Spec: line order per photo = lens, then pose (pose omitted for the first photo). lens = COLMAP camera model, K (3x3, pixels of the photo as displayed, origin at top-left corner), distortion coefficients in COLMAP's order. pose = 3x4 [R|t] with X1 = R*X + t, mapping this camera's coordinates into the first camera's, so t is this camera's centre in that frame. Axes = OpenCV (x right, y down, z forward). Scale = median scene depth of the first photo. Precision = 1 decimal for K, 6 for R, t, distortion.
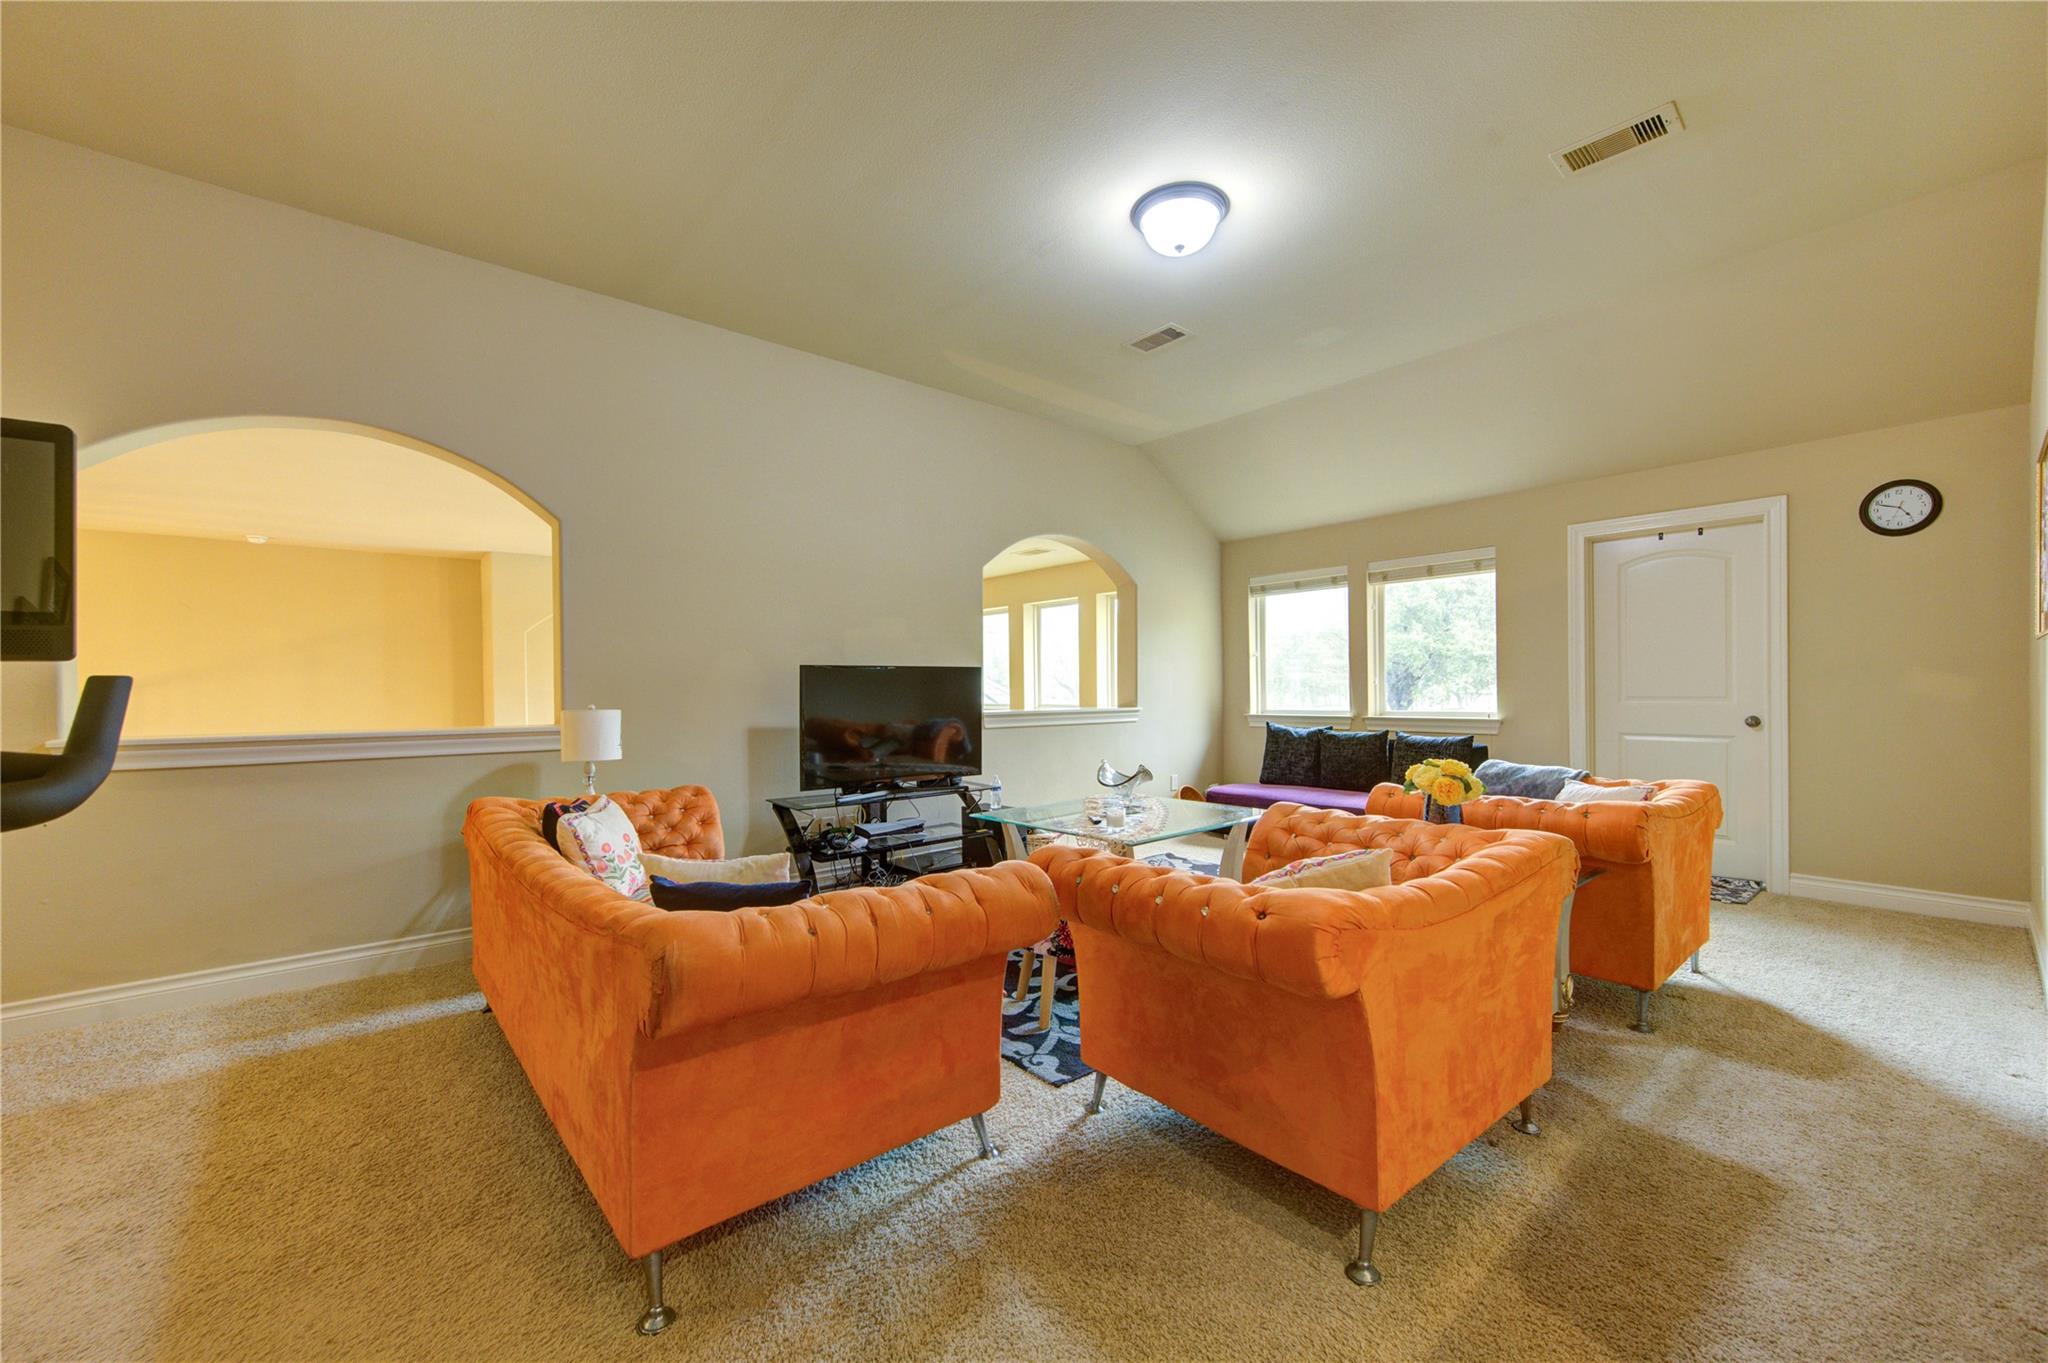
lens RADIAL K [[794.1, 0, 1026.6], [0, 794.1, 693.1], [0, 0, 1]] dist [0.002467, -0.000393]
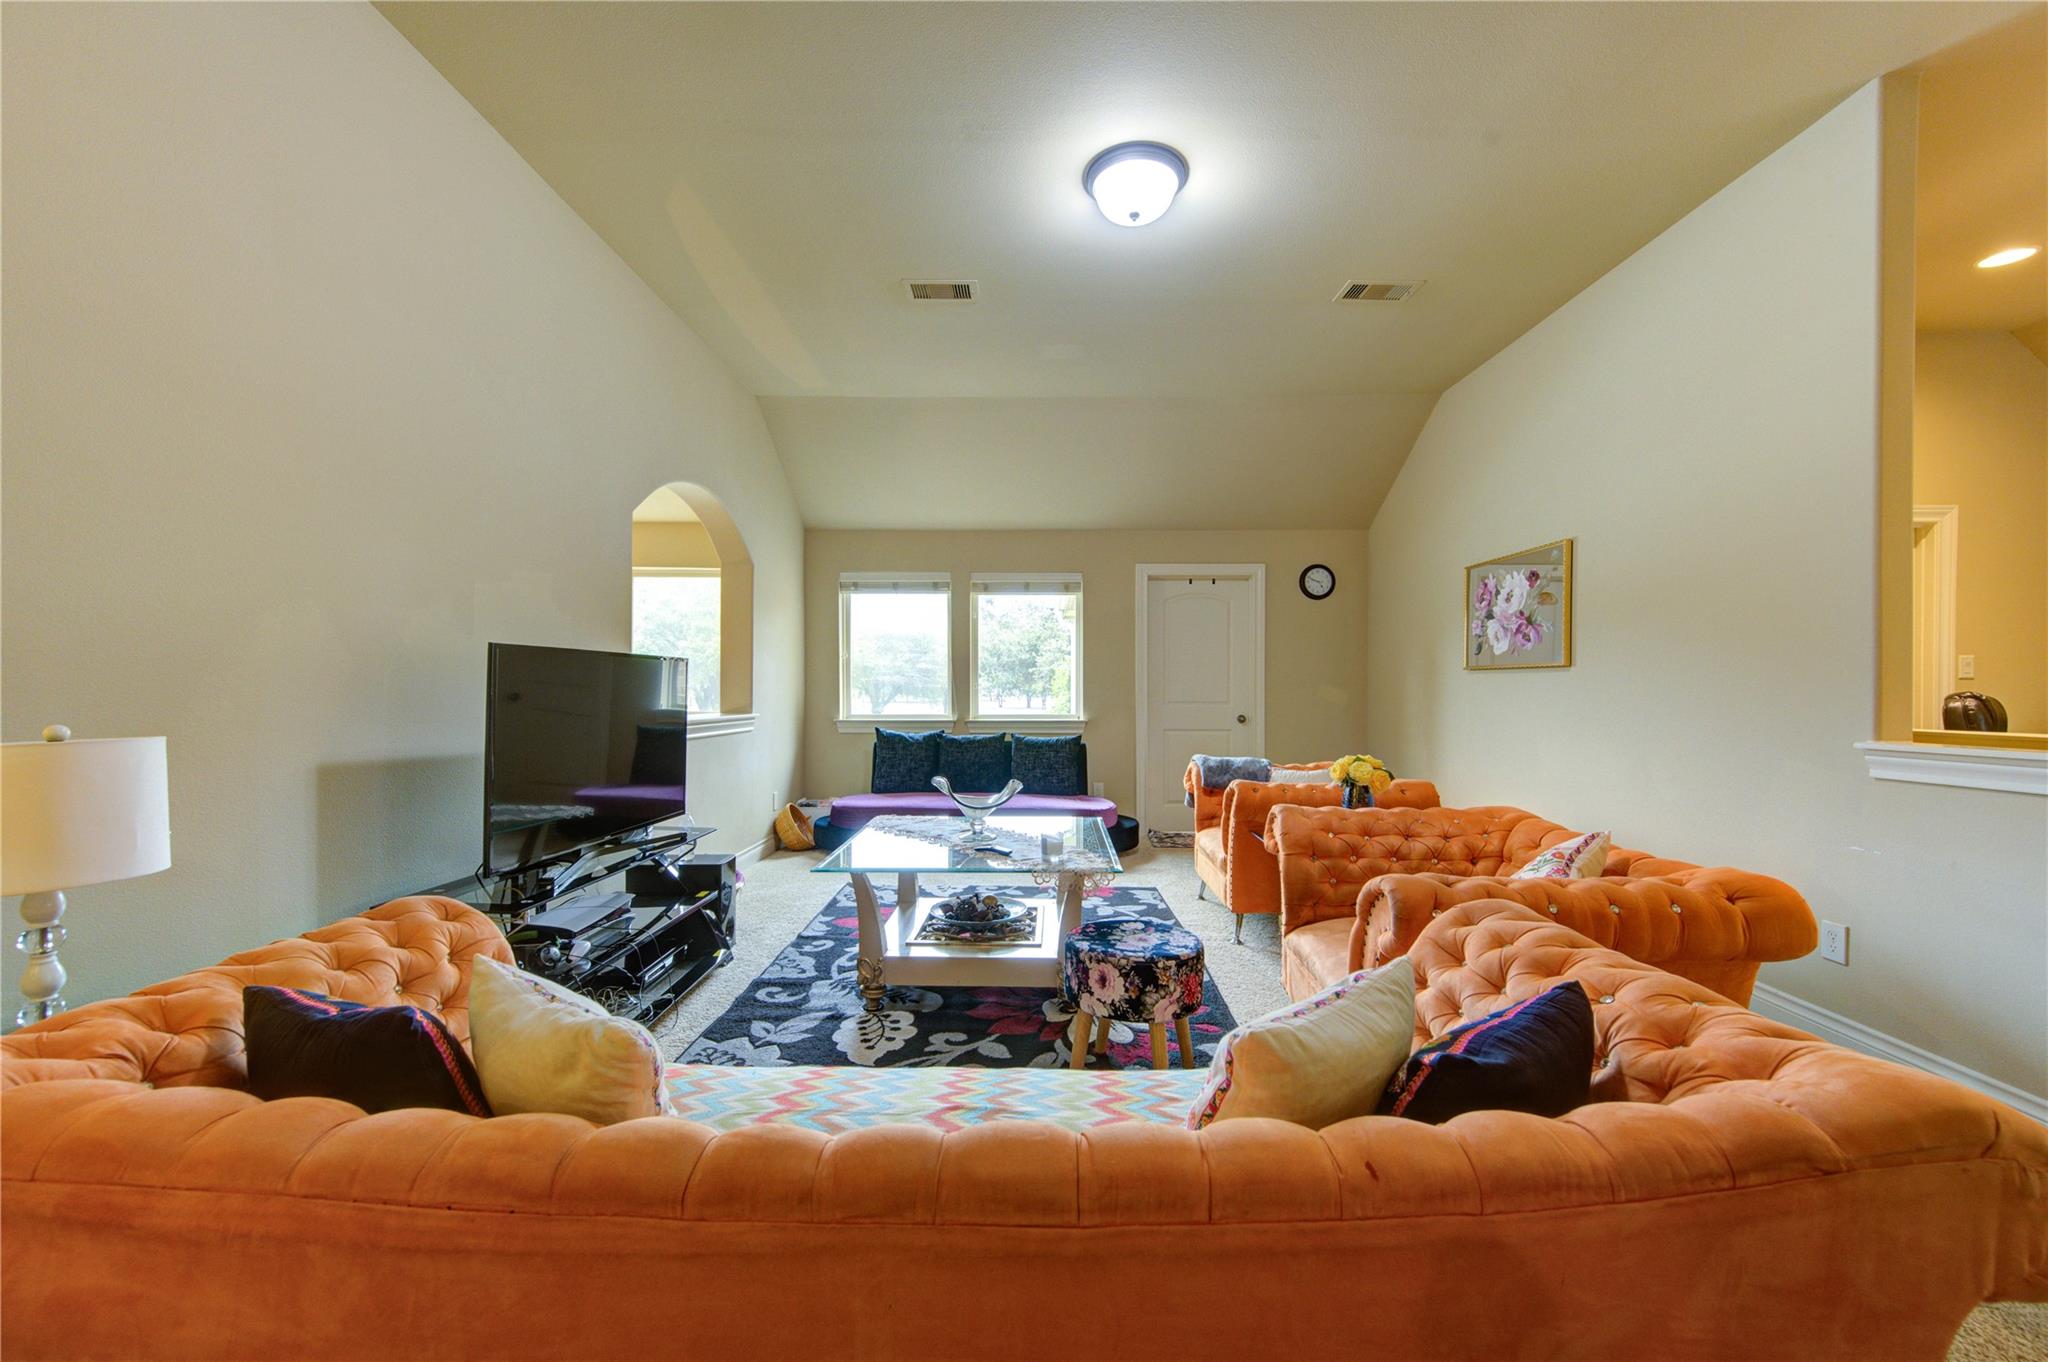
lens RADIAL K [[794.1, 0, 1026.6], [0, 794.1, 692.6], [0, 0, 1]] dist [0.002467, -0.000393]
pose [[0.665915, 0.008839, 0.745976, -0.300305], [-0.005802, 0.999961, -0.006669, 0.000332], [-0.746005, 0.000113, 0.665940, 0.251360]]
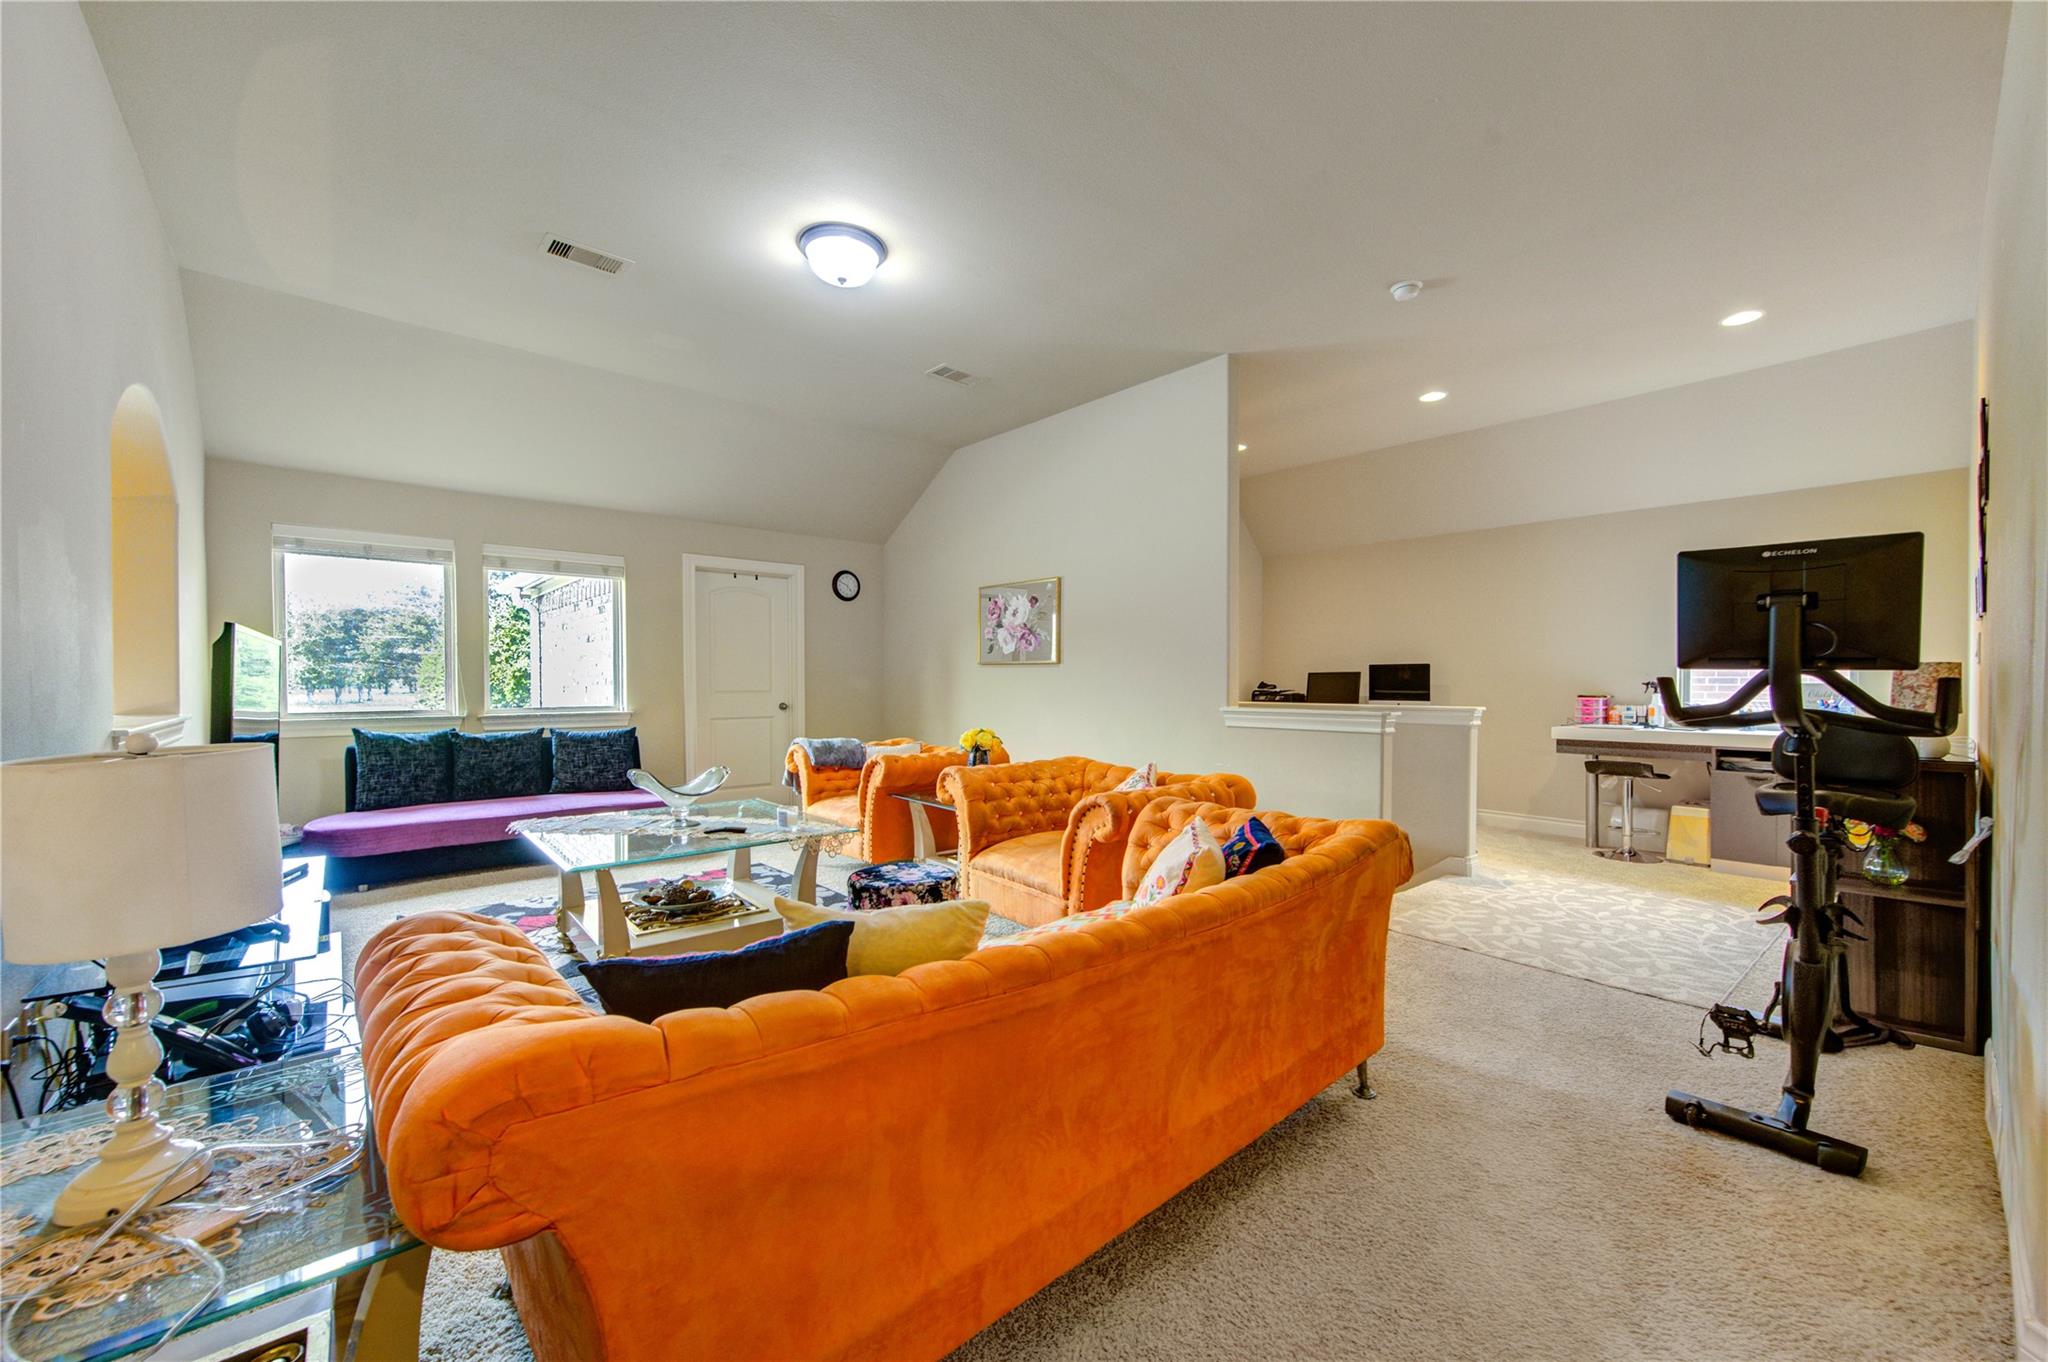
lens RADIAL K [[794.1, 0, 1026.6], [0, 794.1, 692.6], [0, 0, 1]] dist [0.002467, -0.000393]
pose [[-0.007624, -0.006904, 0.999947, -0.473793], [0.004092, 0.999968, 0.006936, 0.000266], [-0.999963, 0.004144, -0.007596, 0.396852]]
